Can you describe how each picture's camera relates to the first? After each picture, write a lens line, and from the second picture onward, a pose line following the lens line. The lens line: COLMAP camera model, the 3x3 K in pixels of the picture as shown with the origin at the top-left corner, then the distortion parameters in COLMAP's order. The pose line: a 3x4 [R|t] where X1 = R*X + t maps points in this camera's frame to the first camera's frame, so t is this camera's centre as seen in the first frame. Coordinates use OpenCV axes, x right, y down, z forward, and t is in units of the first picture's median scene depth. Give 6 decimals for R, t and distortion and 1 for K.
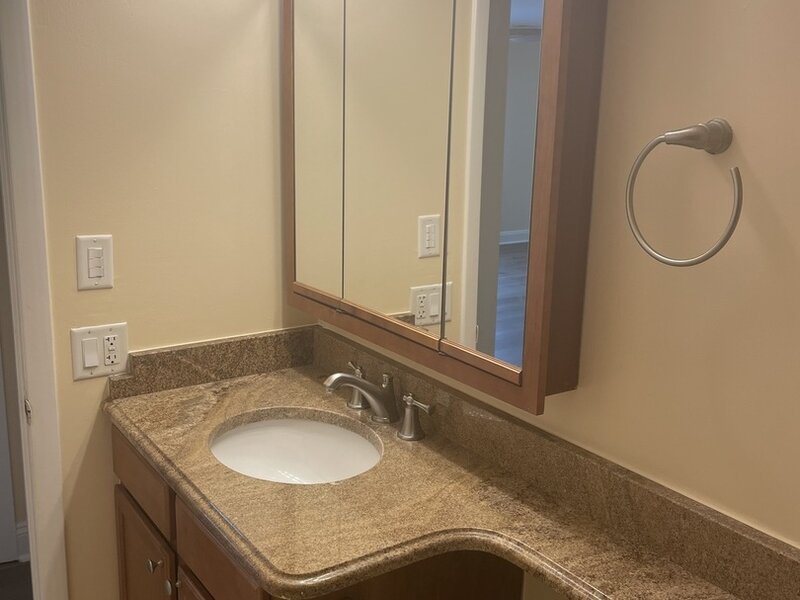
lens RADIAL K [[819.7, 0, 400.0], [0, 819.7, 300.0], [0, 0, 1]] dist [0.117818, -0.019586]
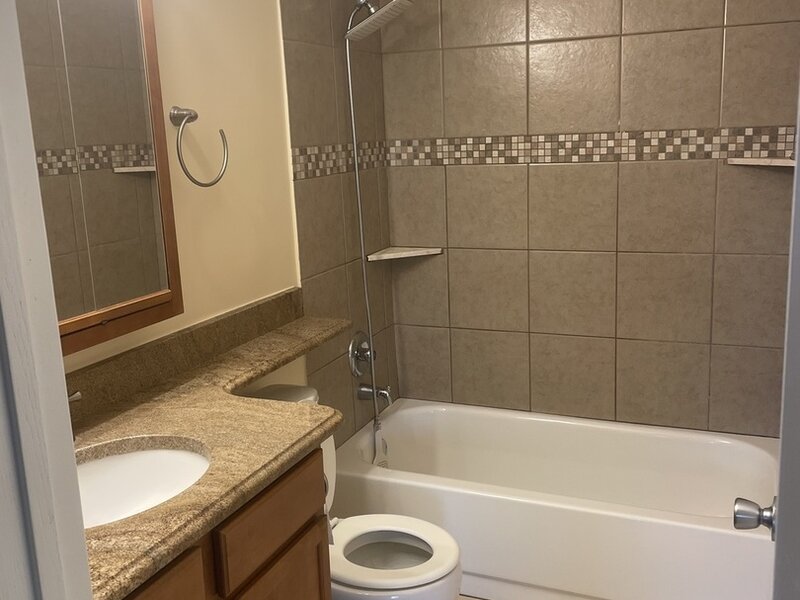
lens RADIAL K [[819.7, 0, 400.0], [0, 819.7, 300.0], [0, 0, 1]] dist [0.117818, -0.019586]
pose [[-0.551101, -0.172574, 0.816398, -1.115977], [0.211500, 0.917542, 0.336726, -0.264771], [-0.807190, 0.358238, -0.469159, 1.239049]]
